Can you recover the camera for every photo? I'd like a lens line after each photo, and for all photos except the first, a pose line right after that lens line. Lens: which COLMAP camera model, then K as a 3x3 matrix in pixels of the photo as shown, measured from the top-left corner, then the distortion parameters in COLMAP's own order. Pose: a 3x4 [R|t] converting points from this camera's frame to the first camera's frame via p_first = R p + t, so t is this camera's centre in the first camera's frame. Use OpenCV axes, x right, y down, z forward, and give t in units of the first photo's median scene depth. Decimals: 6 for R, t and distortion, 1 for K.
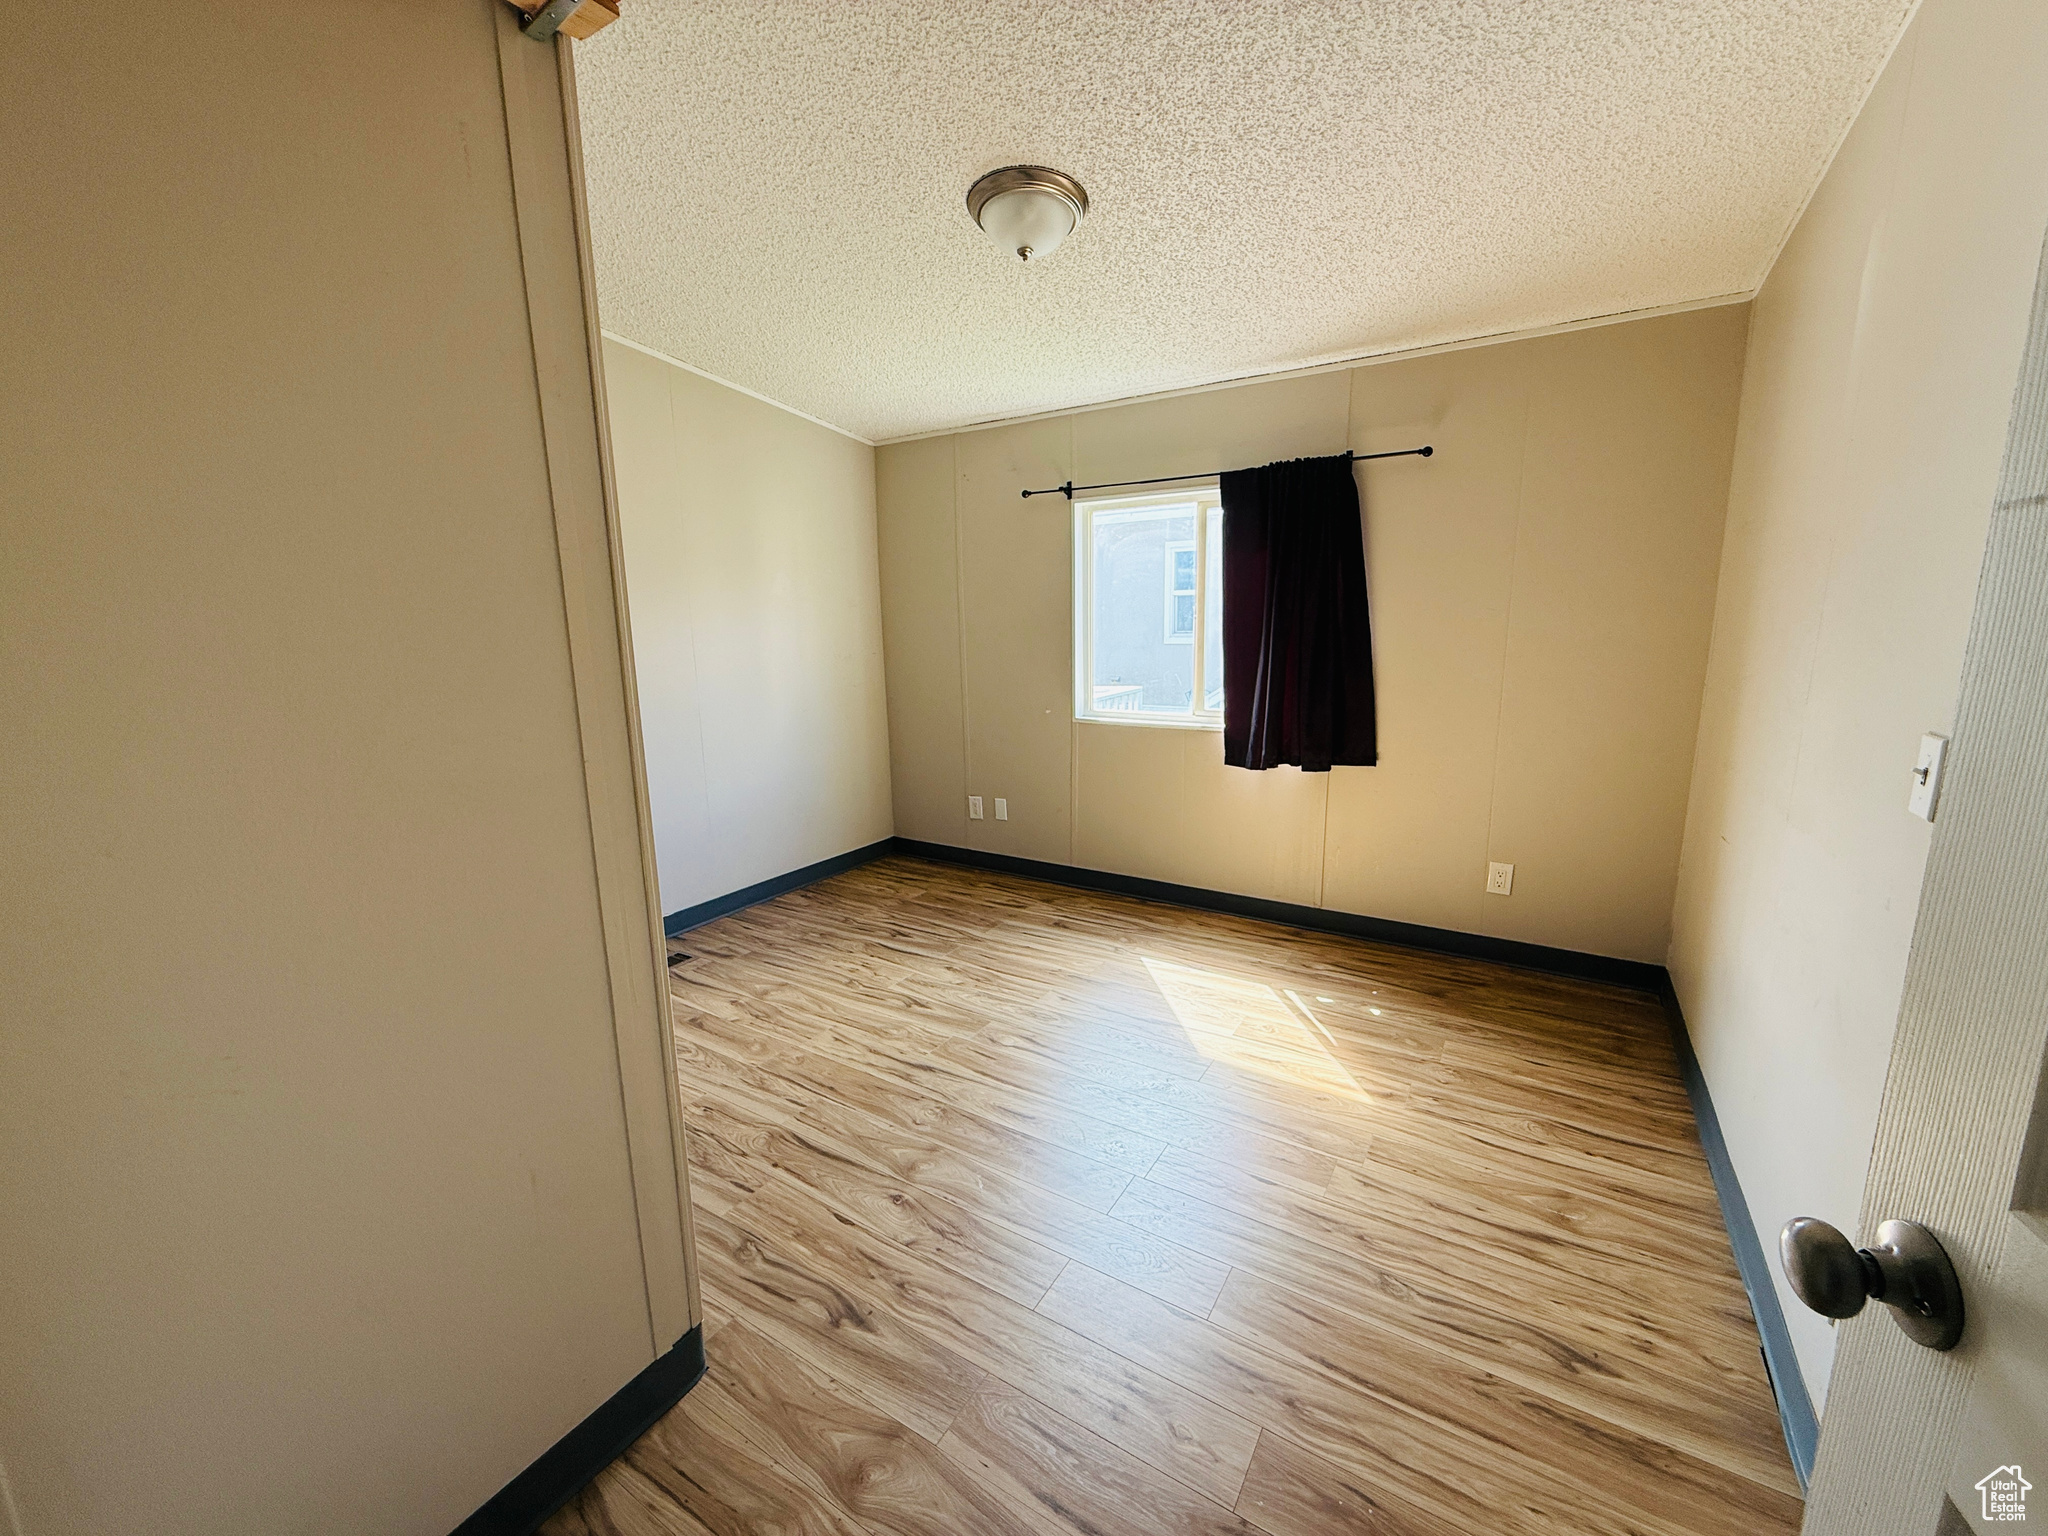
lens RADIAL K [[814.4, 0, 1019.5], [0, 814.4, 767.5], [0, 0, 1]] dist [0.000677, 0.000214]
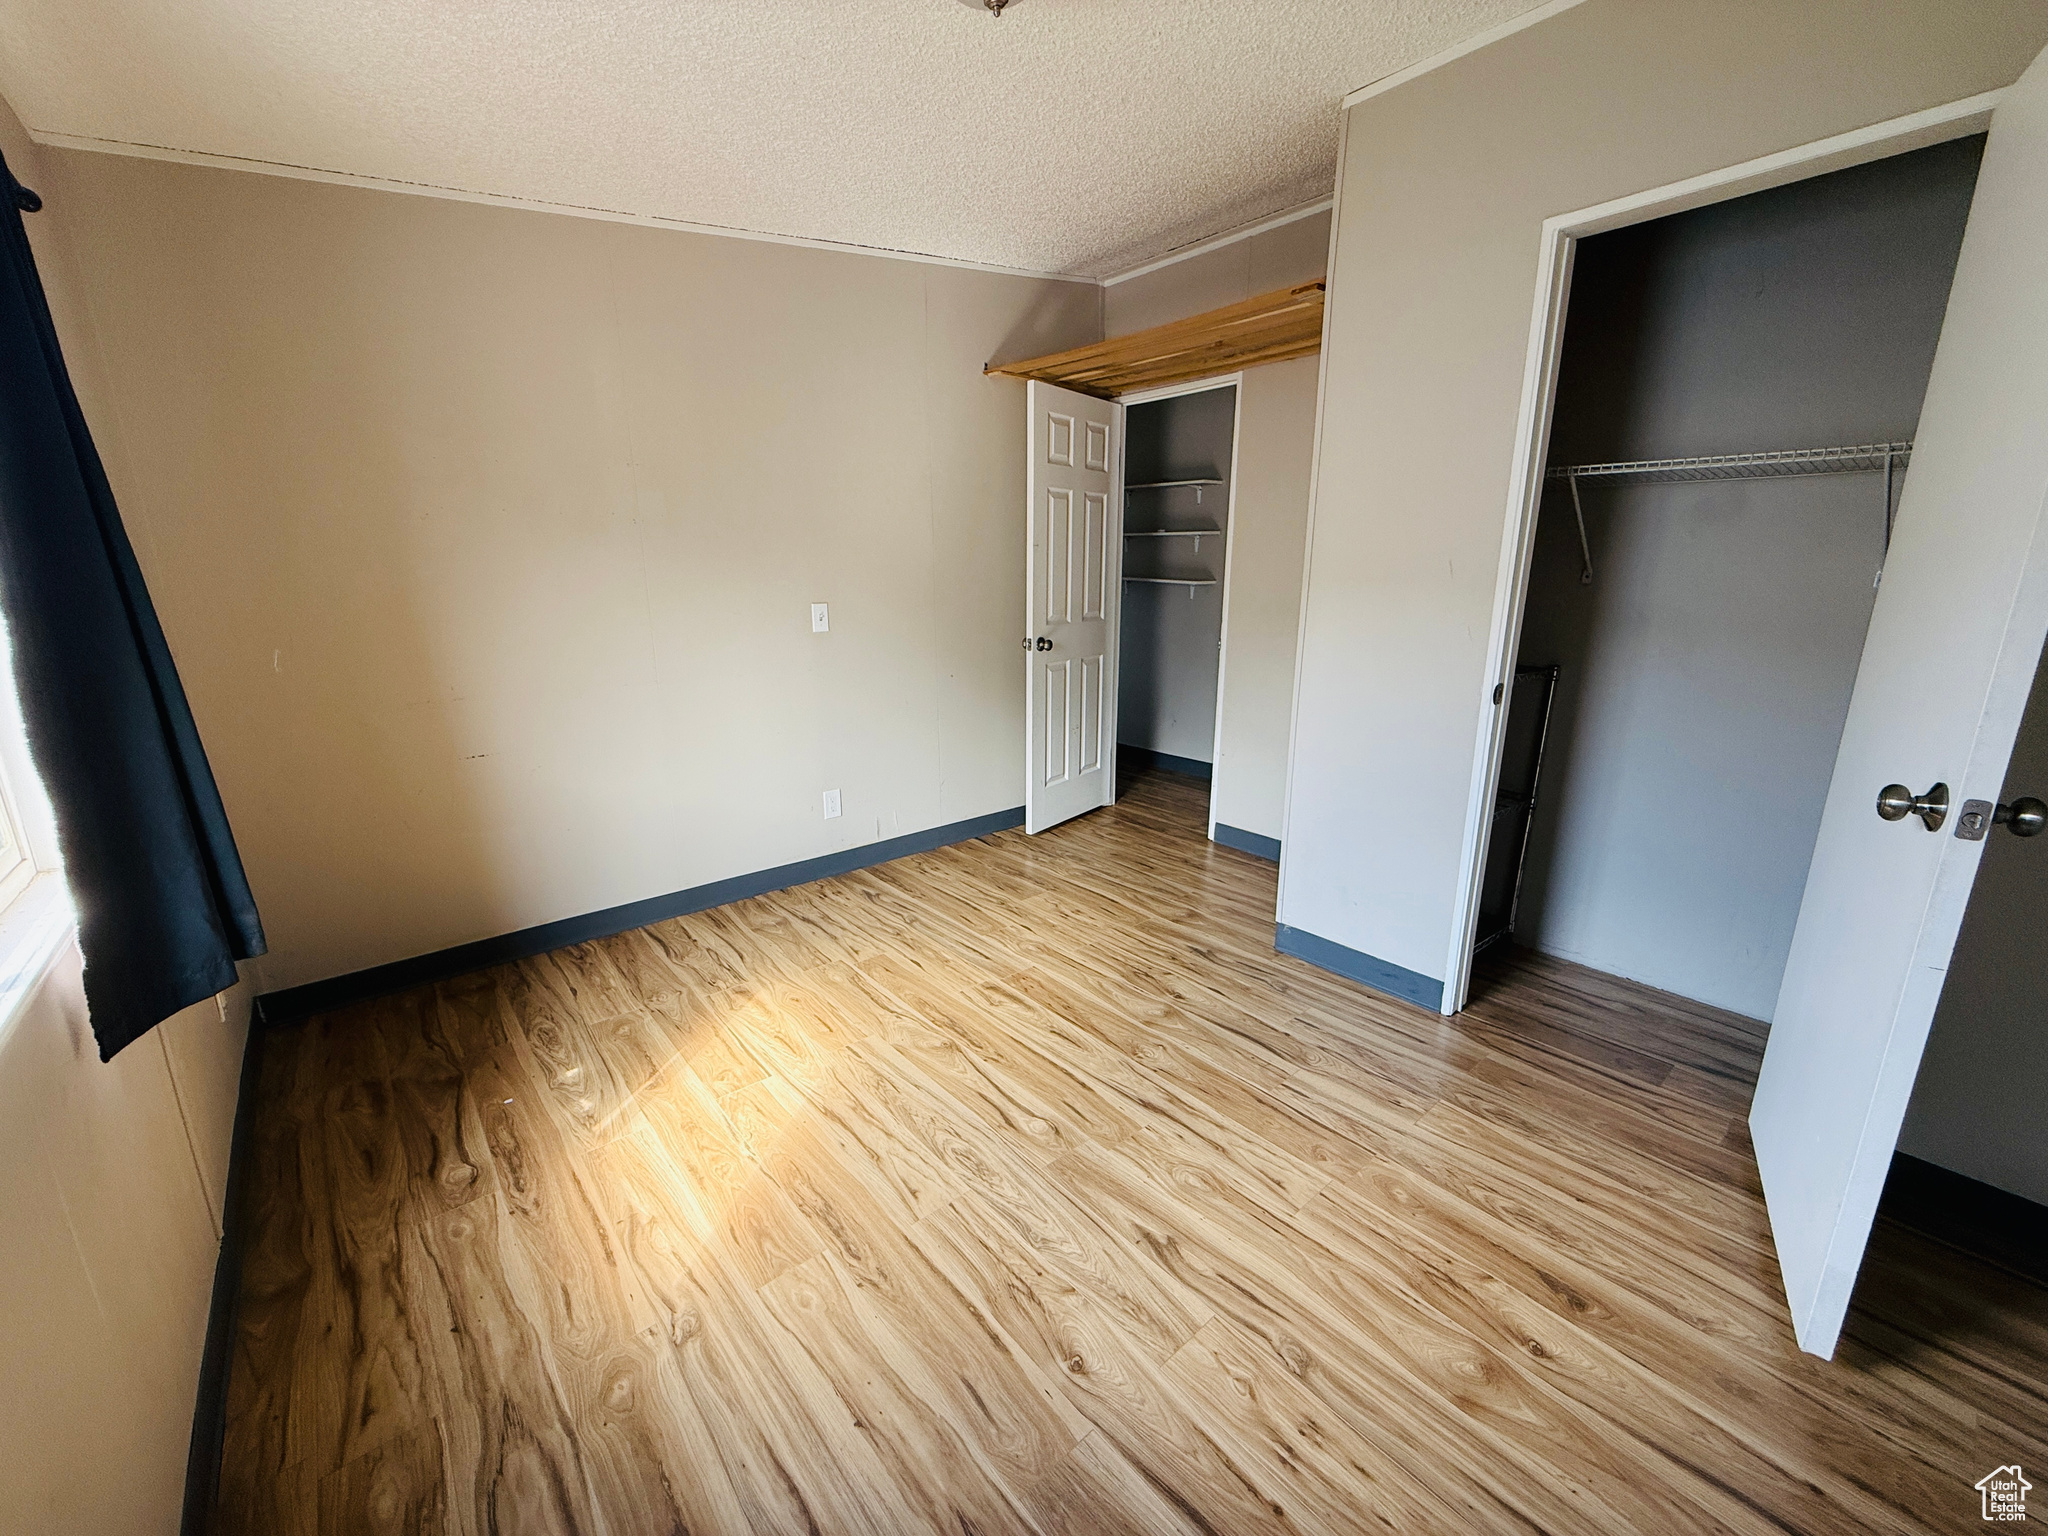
lens RADIAL K [[814.4, 0, 1019.5], [0, 814.4, 767.5], [0, 0, 1]] dist [0.000677, 0.000214]
pose [[-0.953148, -0.054252, 0.297600, -0.203159], [0.073984, 0.912104, 0.403227, -0.268127], [-0.293318, 0.406353, -0.865356, 1.516570]]
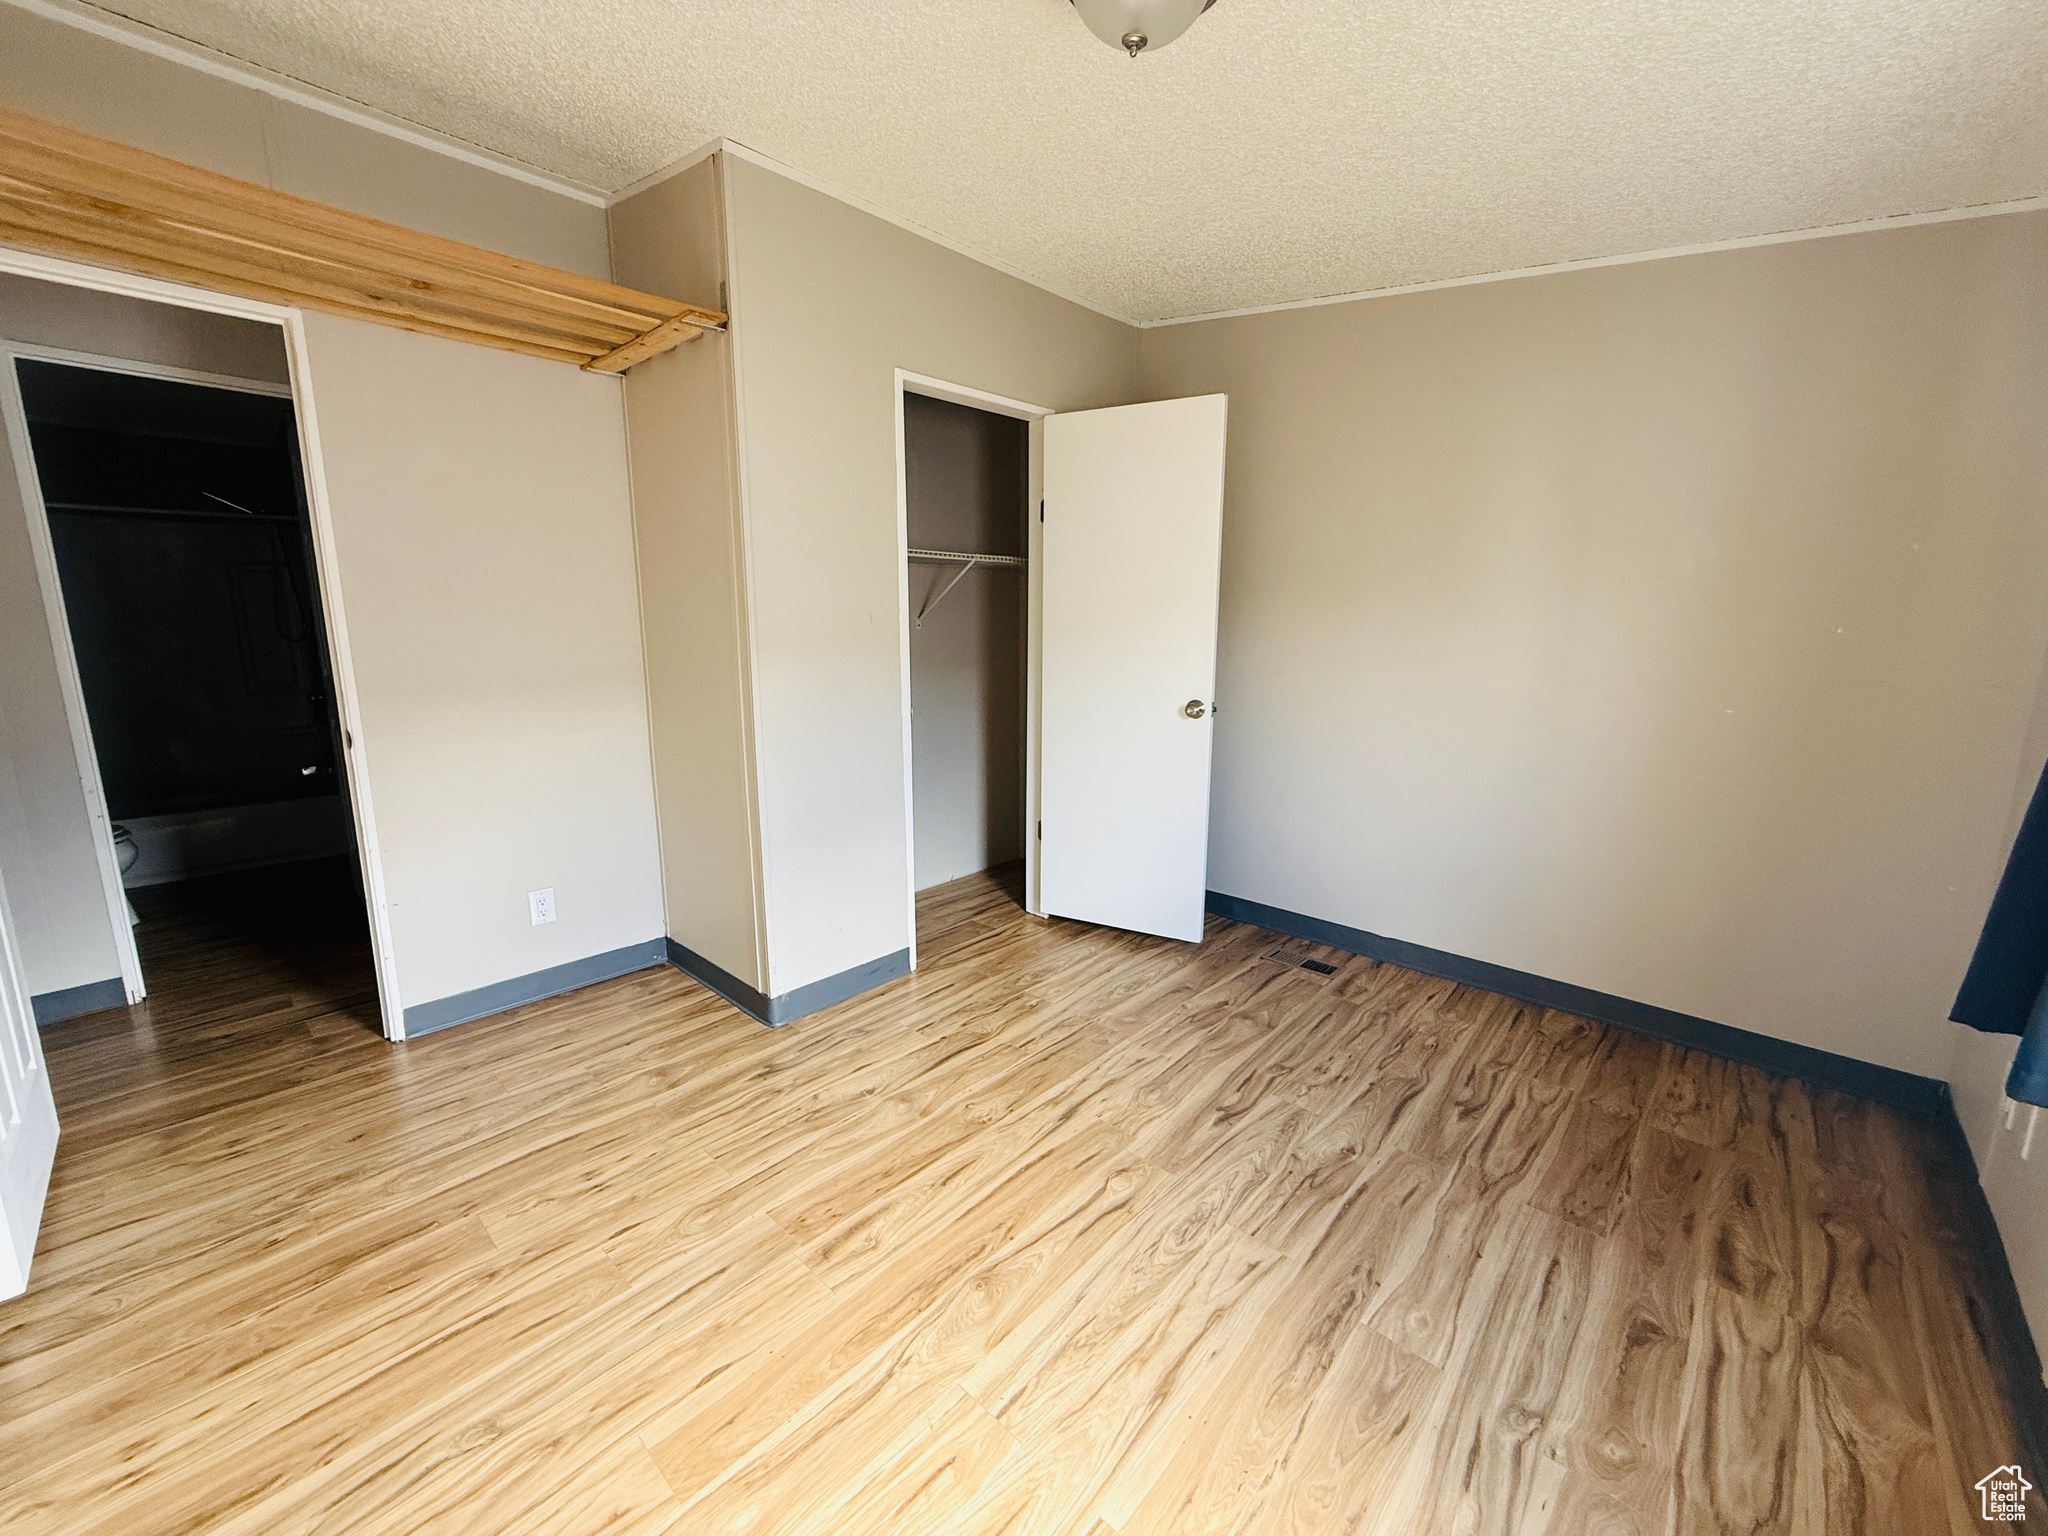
lens RADIAL K [[814.4, 0, 1019.5], [0, 814.4, 767.5], [0, 0, 1]] dist [0.000677, 0.000214]
pose [[-0.184371, 0.196595, -0.962994, 0.632429], [-0.181540, 0.956121, 0.229949, -0.174377], [0.965945, 0.217218, -0.140591, 0.932994]]
